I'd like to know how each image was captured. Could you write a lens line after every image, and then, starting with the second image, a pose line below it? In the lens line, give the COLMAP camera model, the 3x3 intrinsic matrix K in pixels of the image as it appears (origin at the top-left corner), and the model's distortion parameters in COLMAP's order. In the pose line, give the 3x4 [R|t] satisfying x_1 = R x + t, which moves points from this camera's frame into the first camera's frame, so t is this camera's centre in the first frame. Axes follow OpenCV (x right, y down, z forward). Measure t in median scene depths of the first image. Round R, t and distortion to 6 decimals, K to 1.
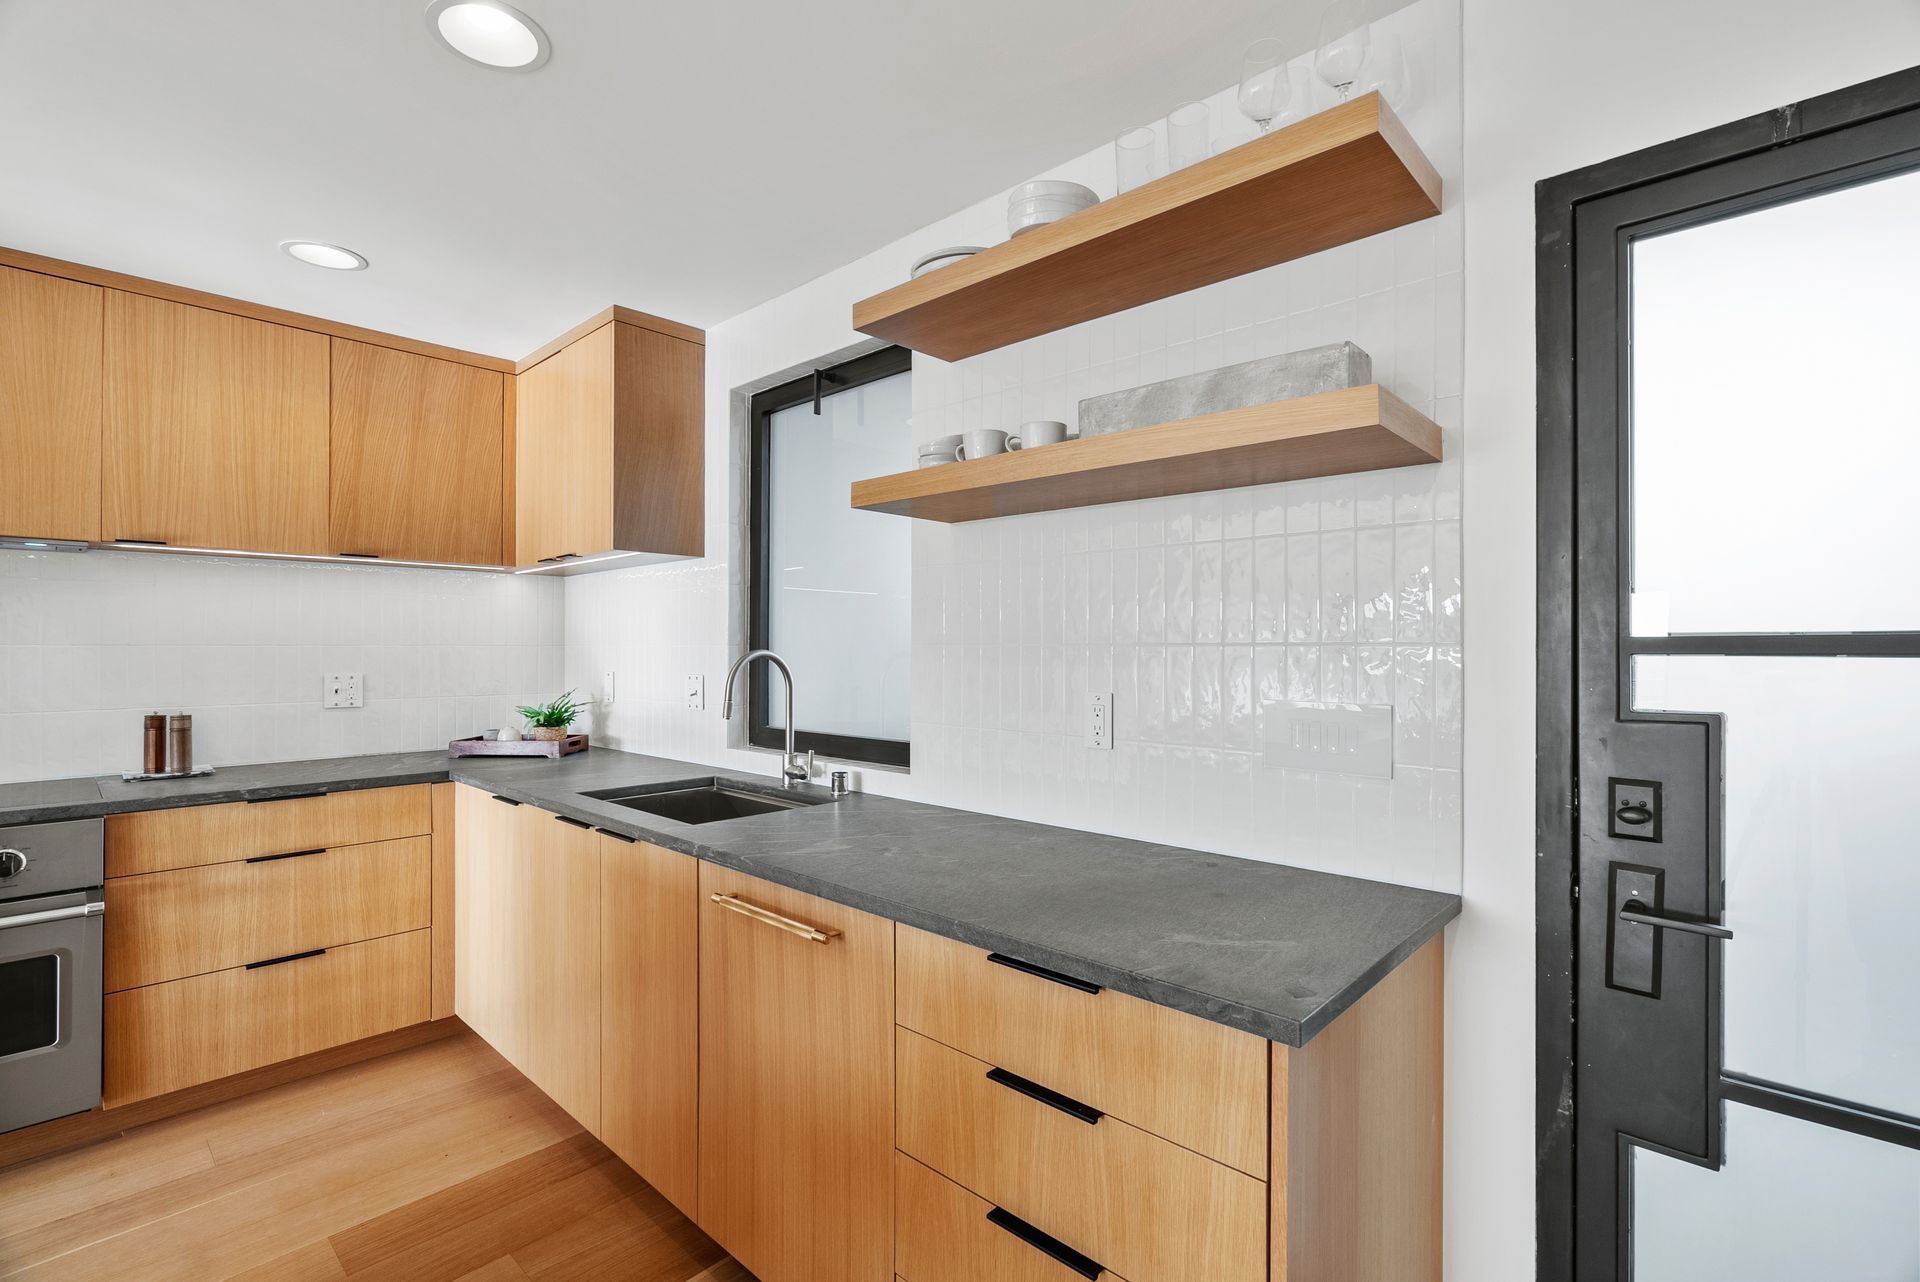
lens RADIAL K [[872.5, 0, 970.2], [0, 872.5, 645.2], [0, 0, 1]] dist [-0.008488, 0.003294]
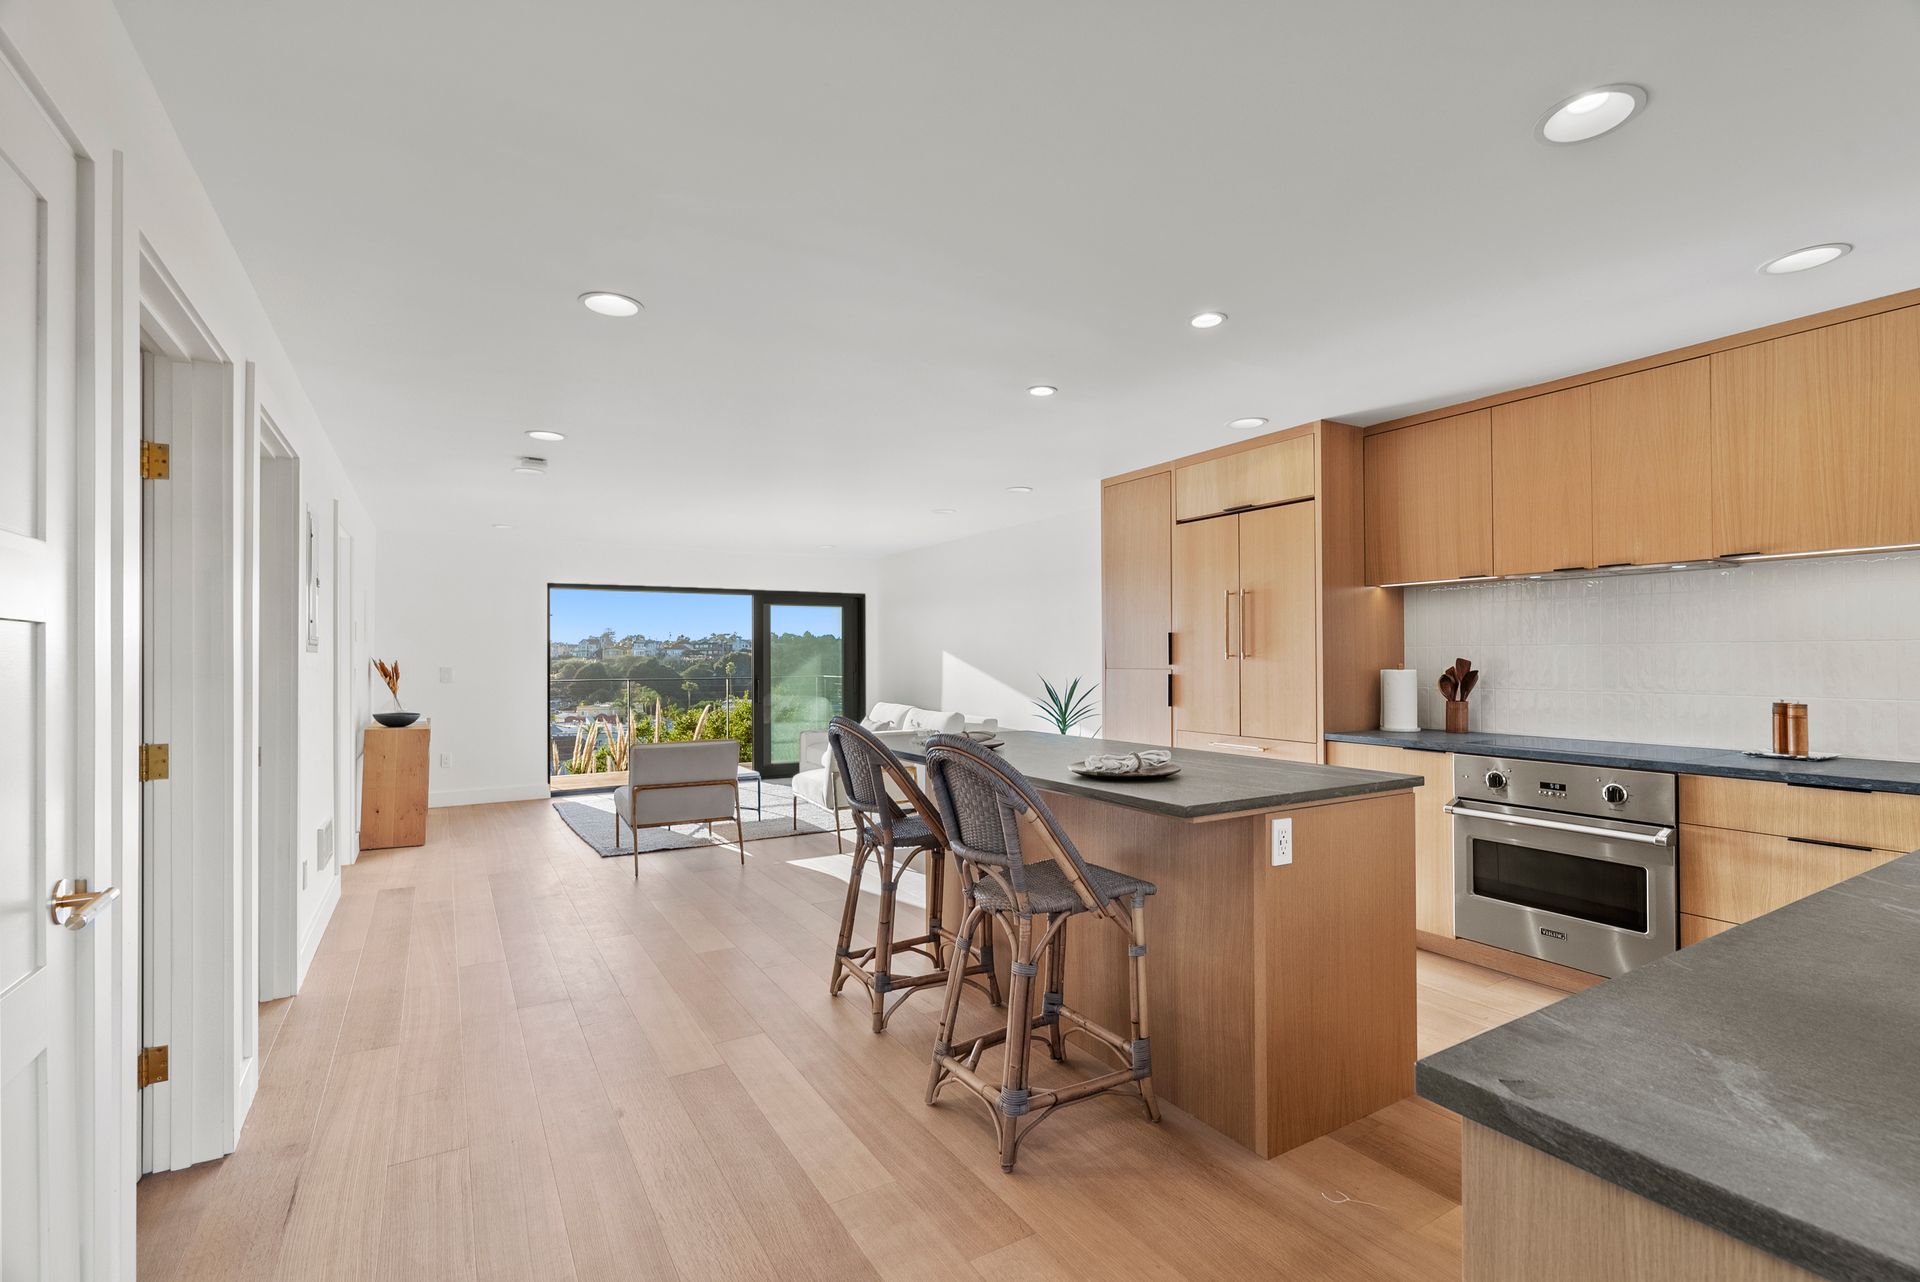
lens RADIAL K [[873.7, 0, 960.9], [0, 873.7, 643.0], [0, 0, 1]] dist [-0.009924, 0.003478]
pose [[-0.280797, -0.013901, -0.959667, 0.530953], [0.006886, 0.999840, -0.016498, 0.015878], [0.959742, -0.011241, -0.280656, 0.331187]]
